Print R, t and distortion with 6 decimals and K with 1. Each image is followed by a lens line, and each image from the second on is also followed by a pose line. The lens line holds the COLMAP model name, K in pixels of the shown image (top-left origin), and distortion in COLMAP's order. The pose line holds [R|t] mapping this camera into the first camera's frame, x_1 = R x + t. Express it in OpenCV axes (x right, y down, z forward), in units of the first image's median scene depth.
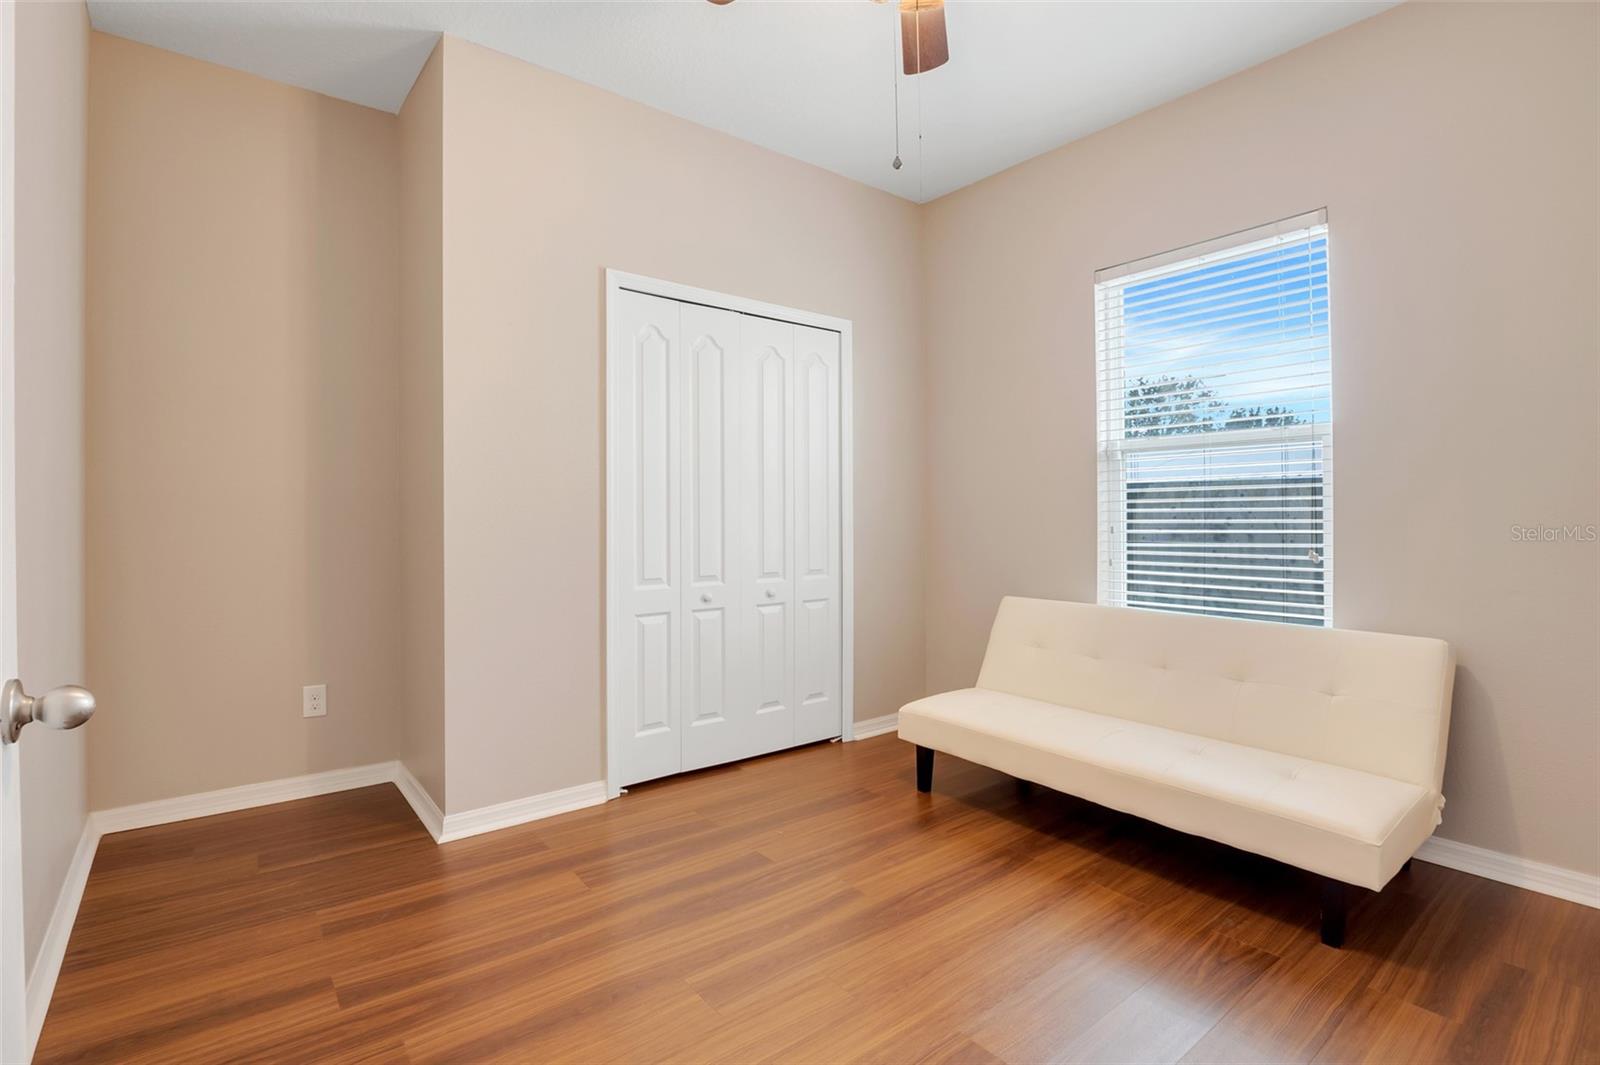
lens RADIAL K [[732.5, 0, 798.5], [0, 732.5, 516.8], [0, 0, 1]] dist [-0.027648, 0.000836]
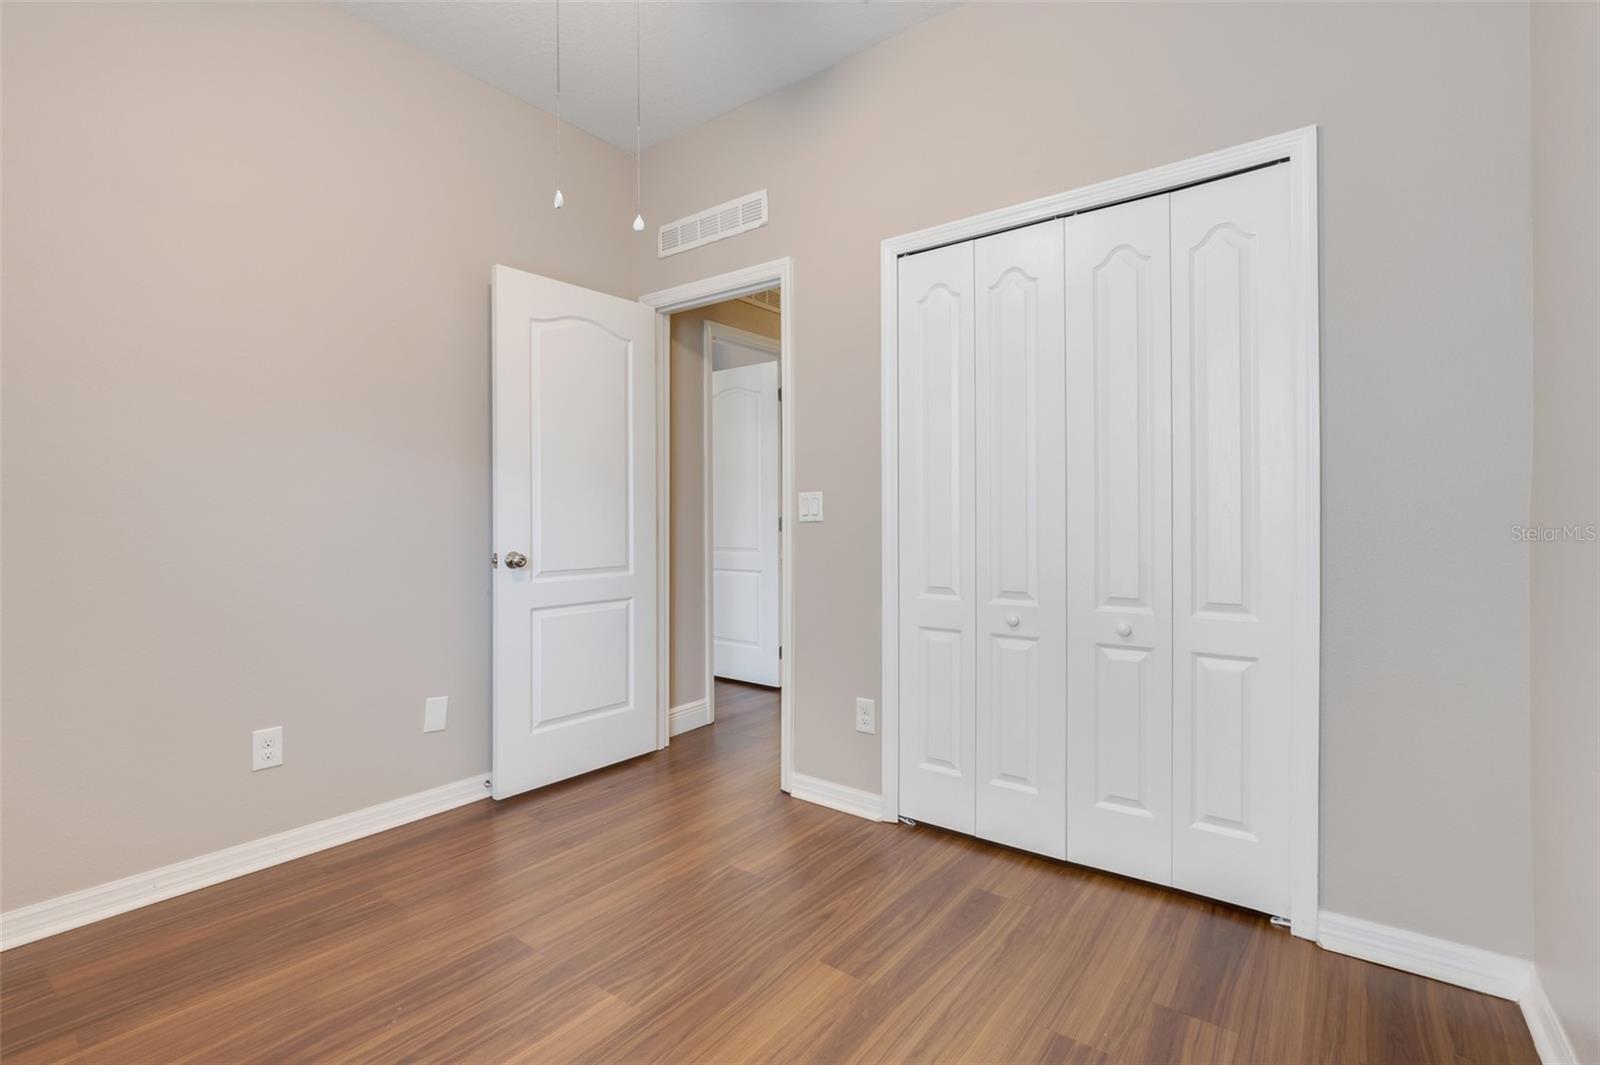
lens RADIAL K [[732.5, 0, 797.1], [0, 732.5, 532.5], [0, 0, 1]] dist [-0.027648, 0.000836]
pose [[0.249872, 0.007909, -0.968247, 0.605973], [0.002811, 0.999957, 0.008893, 0.015813], [0.968275, -0.004944, 0.249839, 0.670729]]
